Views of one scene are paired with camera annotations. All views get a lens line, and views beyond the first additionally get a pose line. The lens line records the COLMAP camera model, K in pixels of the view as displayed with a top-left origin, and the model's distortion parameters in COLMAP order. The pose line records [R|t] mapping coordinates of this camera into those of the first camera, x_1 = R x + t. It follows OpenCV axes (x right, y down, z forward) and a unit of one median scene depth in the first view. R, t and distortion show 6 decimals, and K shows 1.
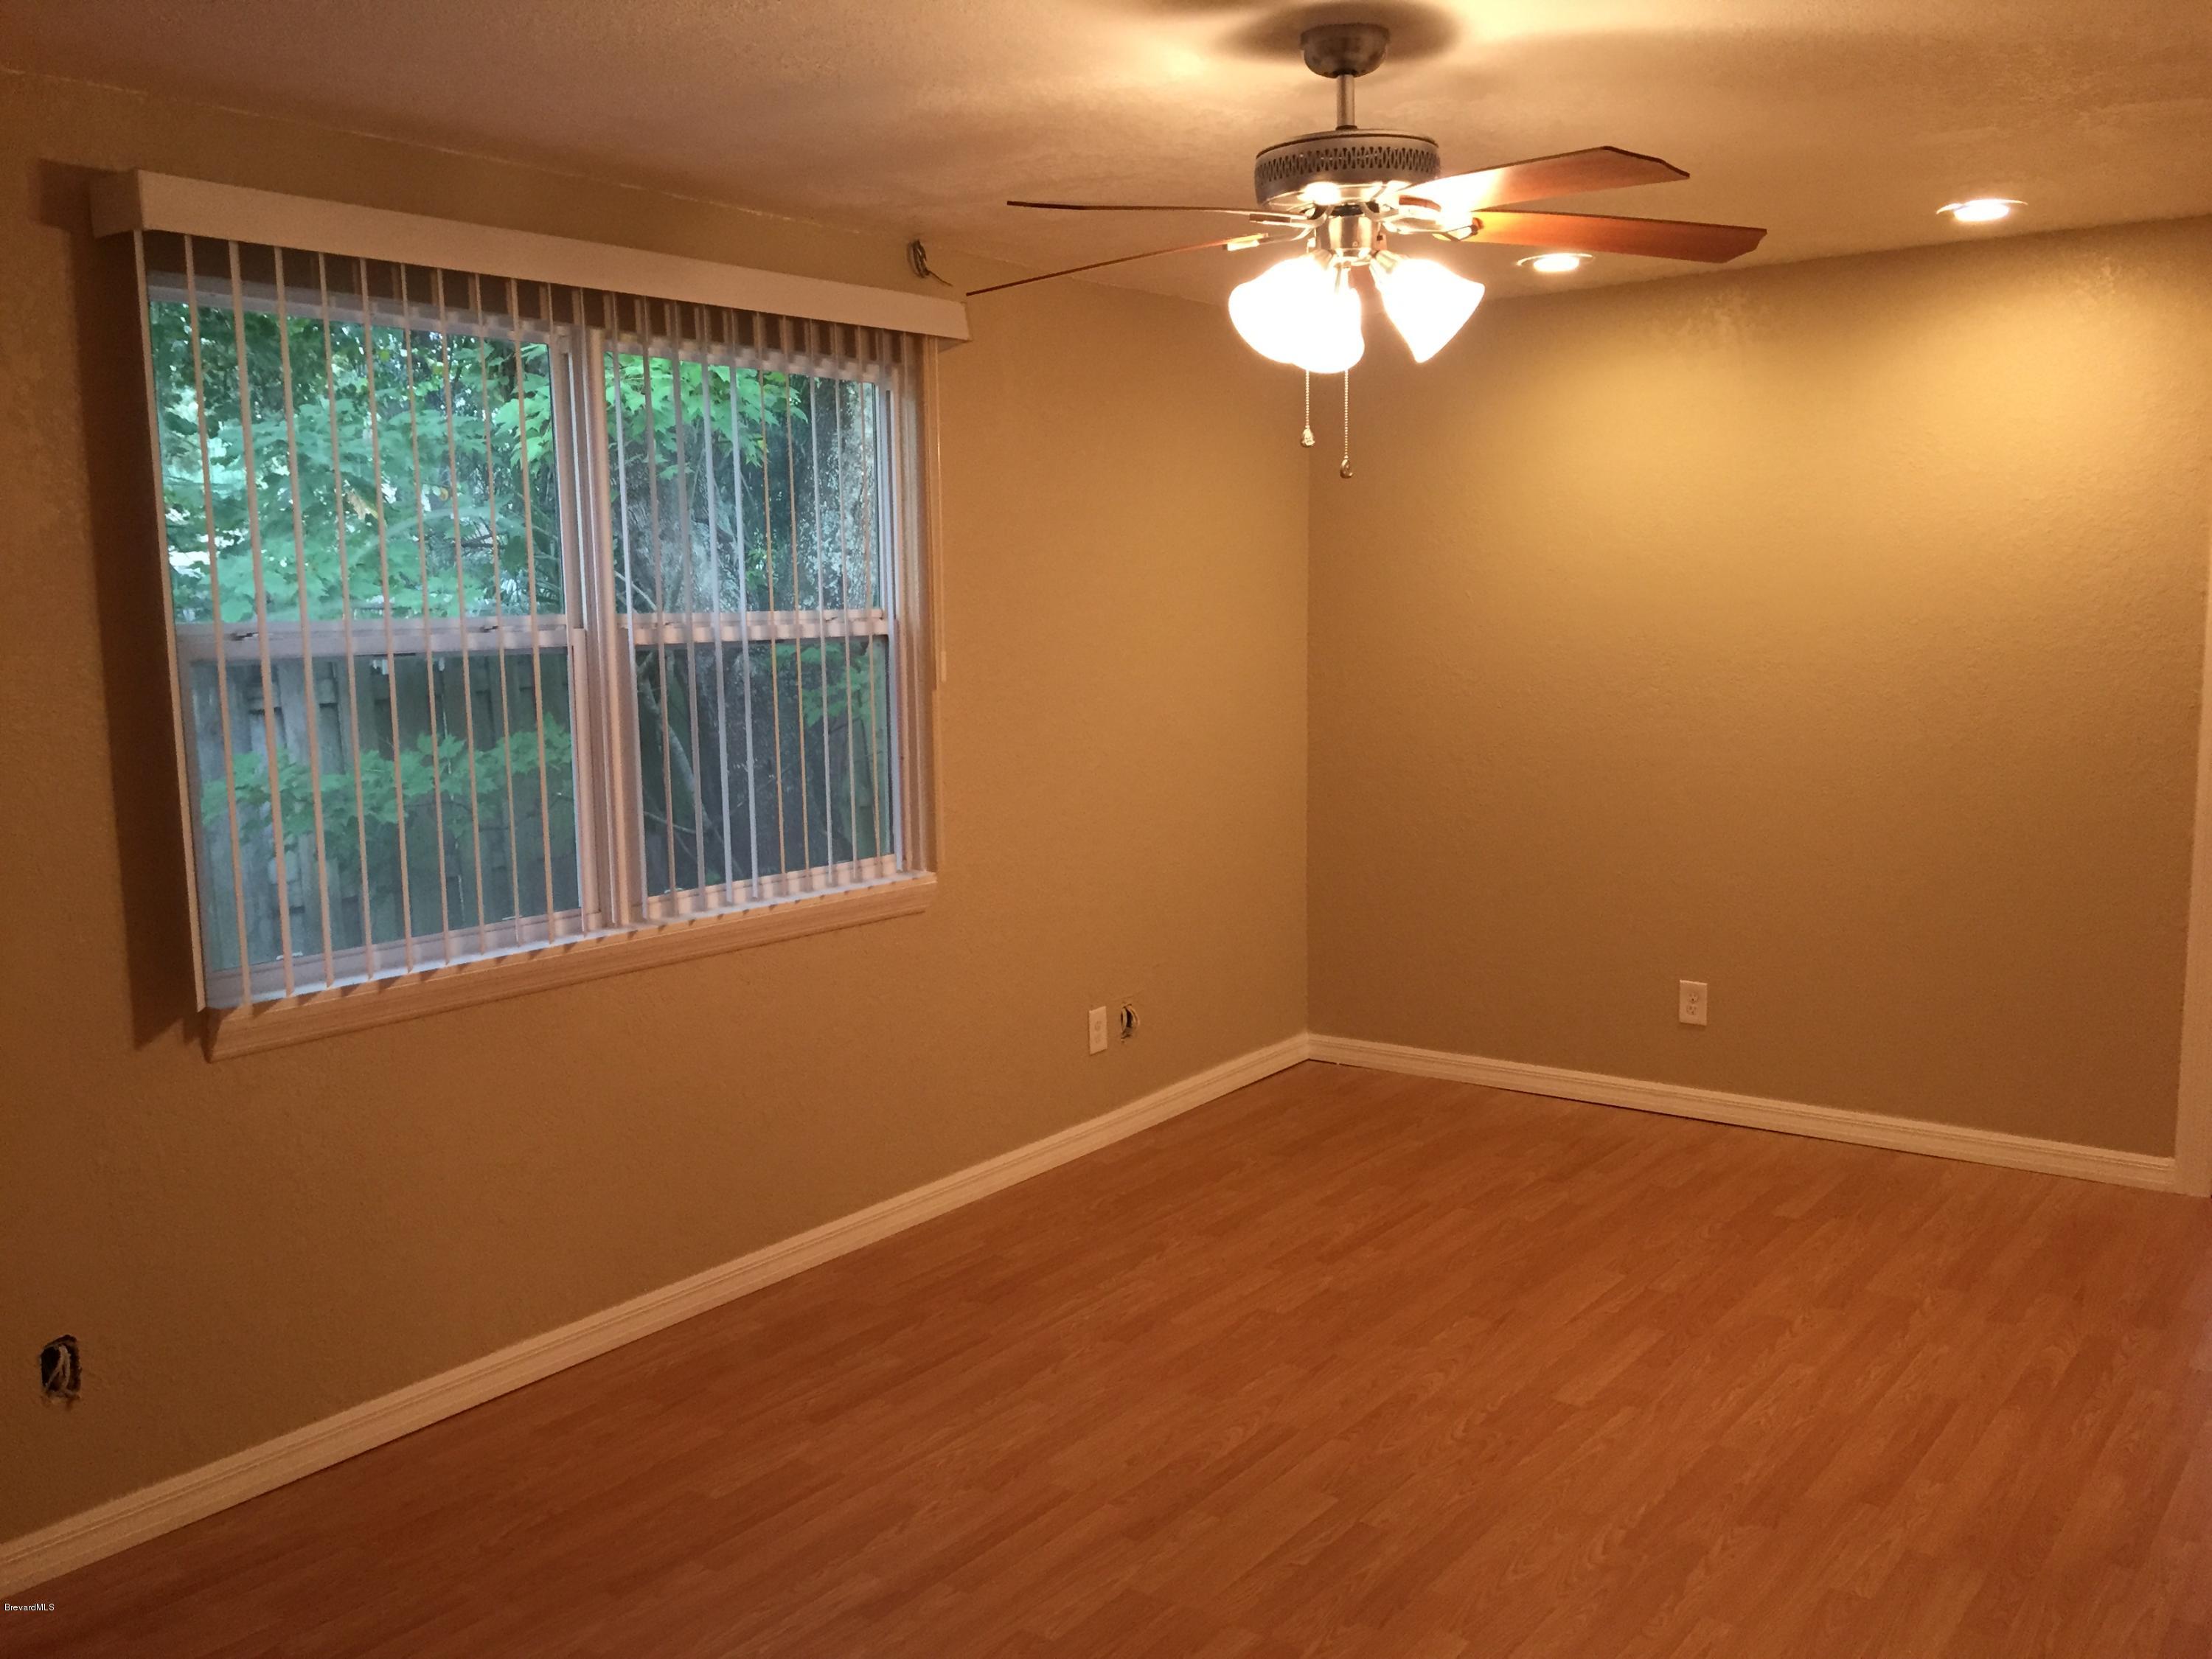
lens RADIAL K [[1898.2, 0, 1098.7], [0, 1898.2, 827.9], [0, 0, 1]] dist [0.078988, -0.105505]
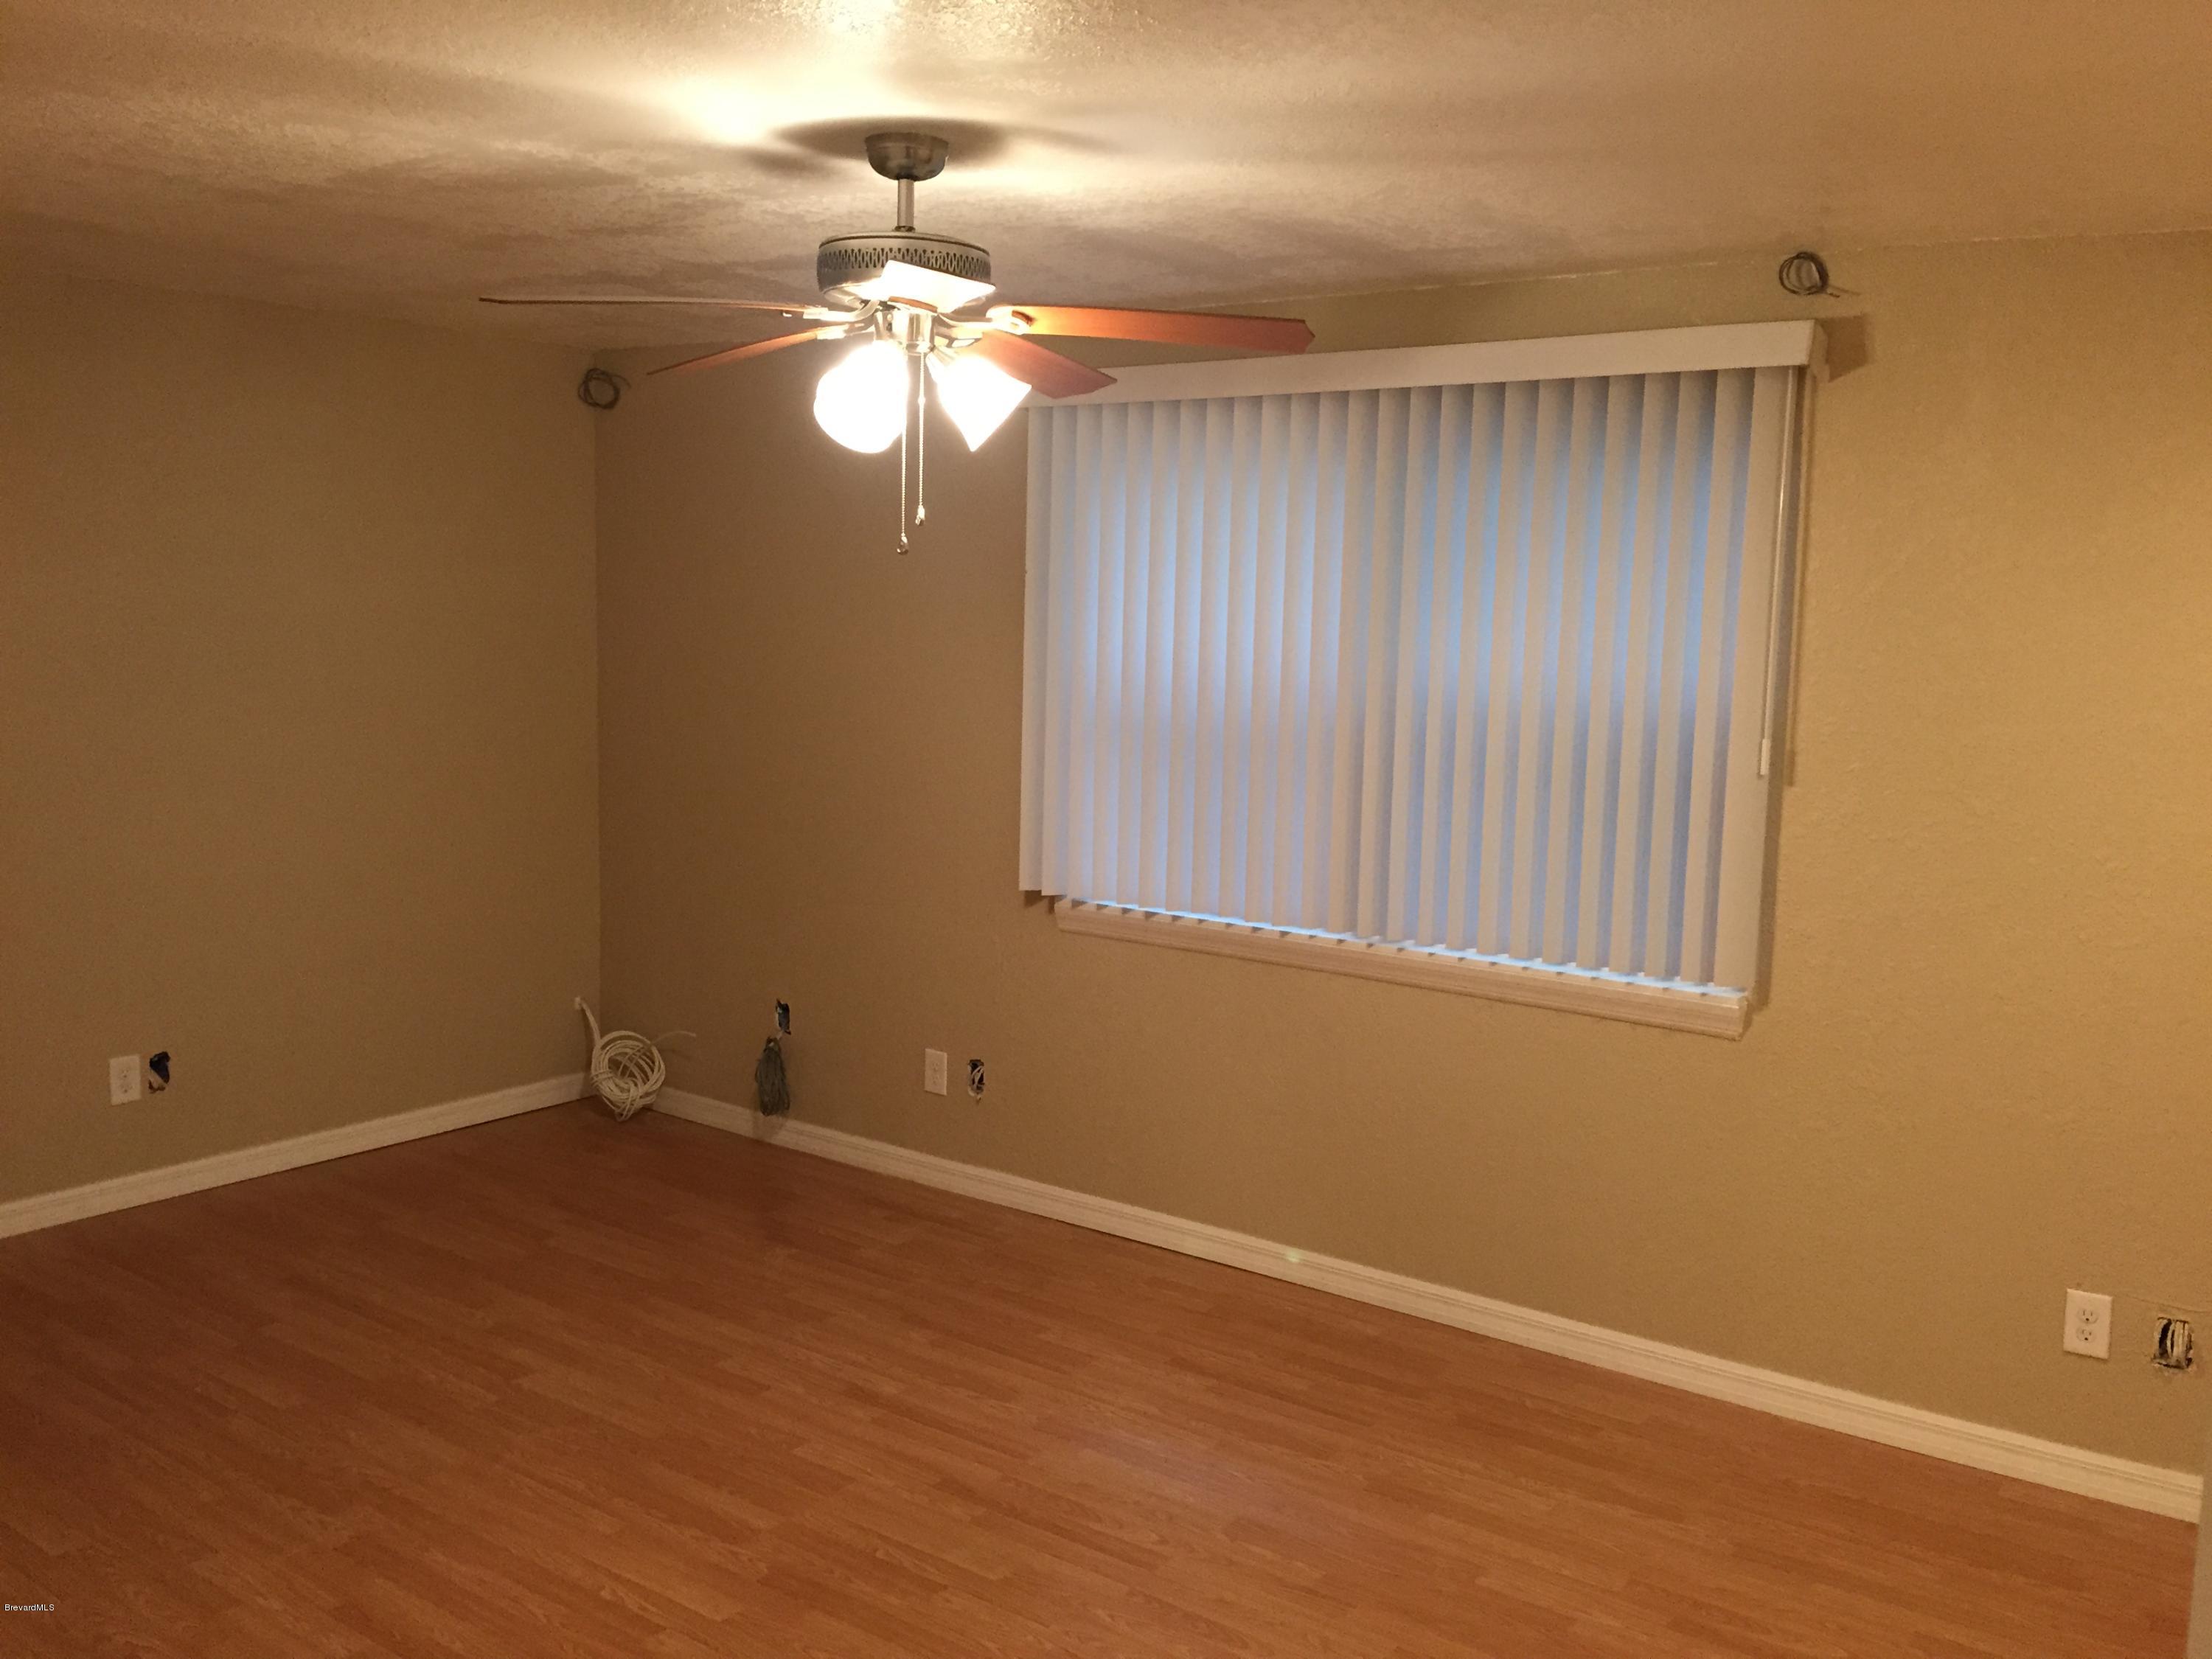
lens RADIAL K [[1898.2, 0, 1098.7], [0, 1898.2, 827.9], [0, 0, 1]] dist [0.078988, -0.105505]
pose [[0.018908, 0.139938, -0.989980, 0.975394], [-0.153372, 0.978843, 0.135435, -0.160745], [0.987988, 0.149274, 0.039970, 0.882585]]
